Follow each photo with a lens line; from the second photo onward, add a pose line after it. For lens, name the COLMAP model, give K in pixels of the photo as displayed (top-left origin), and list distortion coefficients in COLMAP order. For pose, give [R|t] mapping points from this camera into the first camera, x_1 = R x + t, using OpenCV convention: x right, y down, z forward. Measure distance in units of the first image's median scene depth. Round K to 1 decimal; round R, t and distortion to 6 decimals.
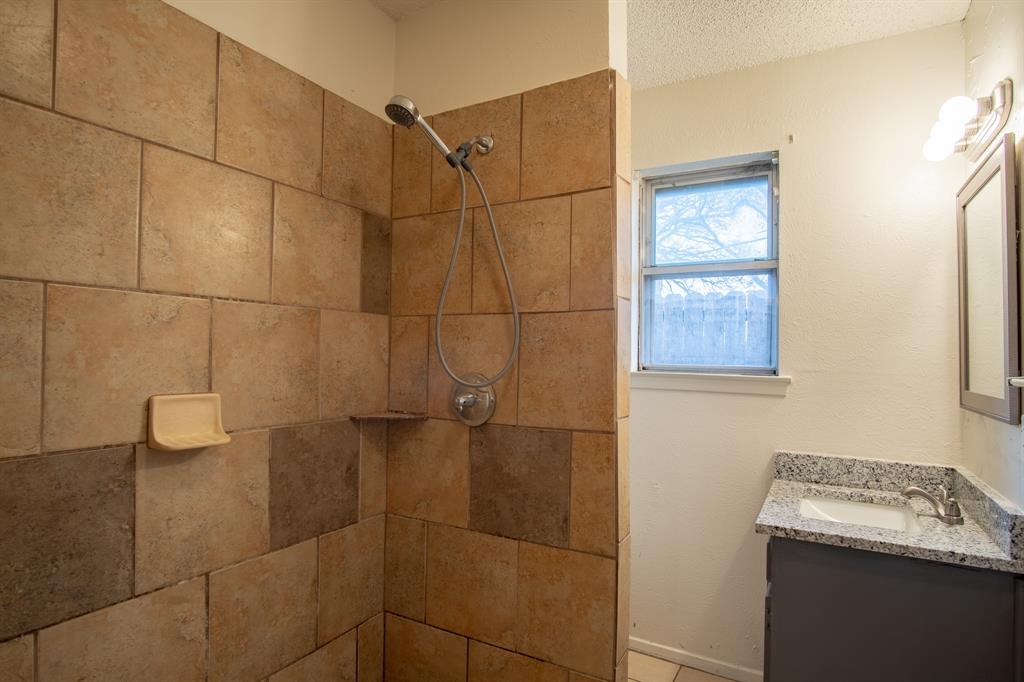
lens RADIAL K [[542.7, 0, 508.6], [0, 542.7, 347.7], [0, 0, 1]] dist [0.006087, 0.001286]
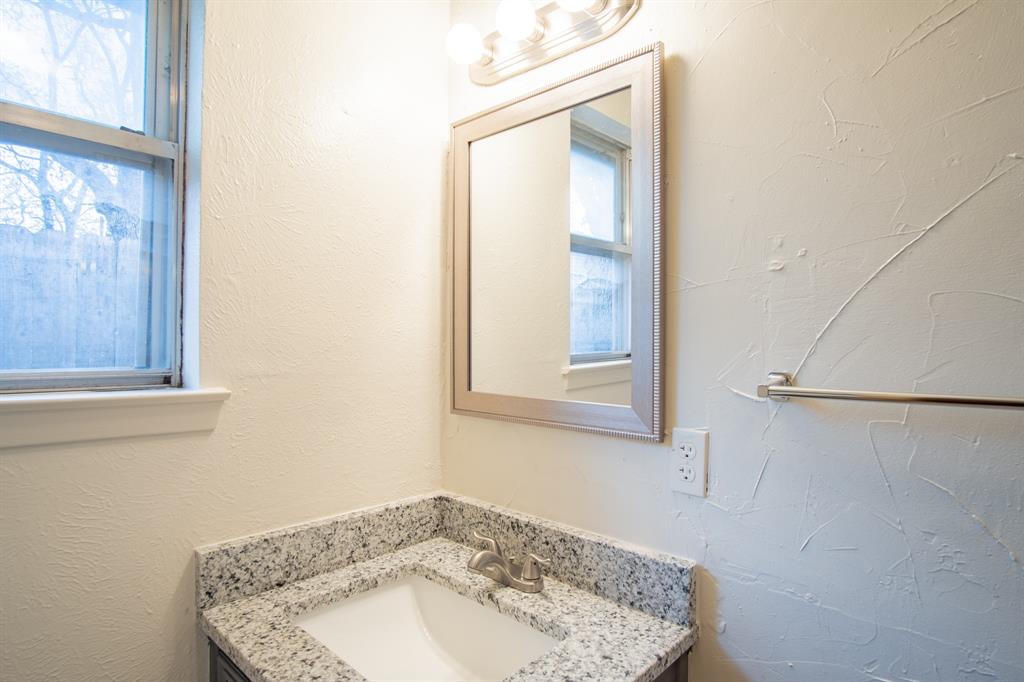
lens RADIAL K [[542.7, 0, 508.6], [0, 542.7, 347.7], [0, 0, 1]] dist [0.006087, 0.001286]
pose [[0.227891, -0.012543, 0.973606, 0.108147], [-0.016848, 0.999717, 0.016823, 0.004113], [-0.973541, -0.020238, 0.227615, 0.690052]]
